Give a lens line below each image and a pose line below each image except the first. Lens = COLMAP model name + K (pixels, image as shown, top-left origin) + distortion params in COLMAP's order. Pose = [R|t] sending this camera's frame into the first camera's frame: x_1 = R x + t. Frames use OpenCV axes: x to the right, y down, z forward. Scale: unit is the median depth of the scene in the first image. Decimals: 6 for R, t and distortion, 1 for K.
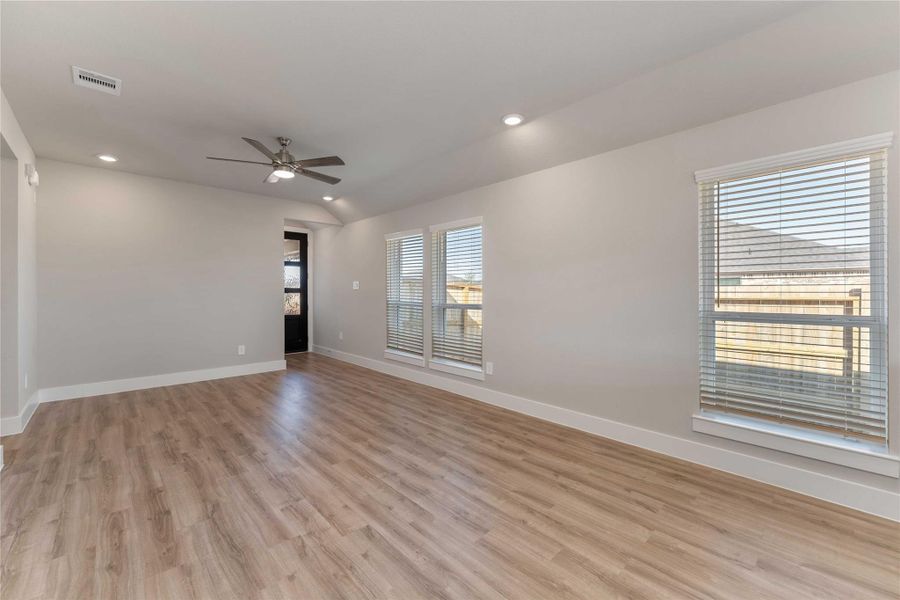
lens RADIAL K [[367.0, 0, 445.9], [0, 367.0, 295.6], [0, 0, 1]] dist [0.003094, -0.001306]
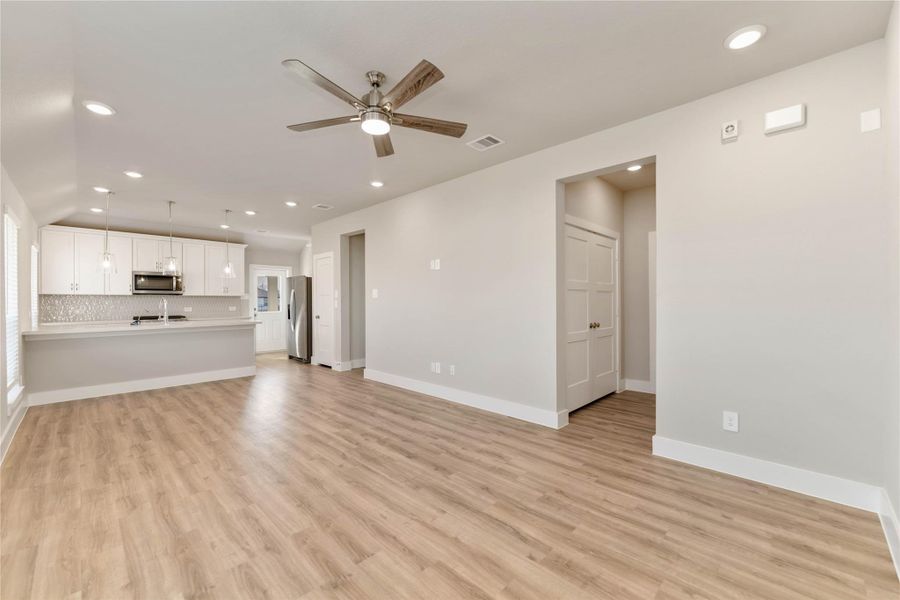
lens RADIAL K [[367.0, 0, 445.9], [0, 367.0, 303.6], [0, 0, 1]] dist [0.003094, -0.001306]
pose [[-0.999125, 0.004965, -0.041522, -0.690932], [0.004380, 0.999890, 0.014150, -0.017152], [0.041588, 0.013955, -0.999037, 2.153466]]
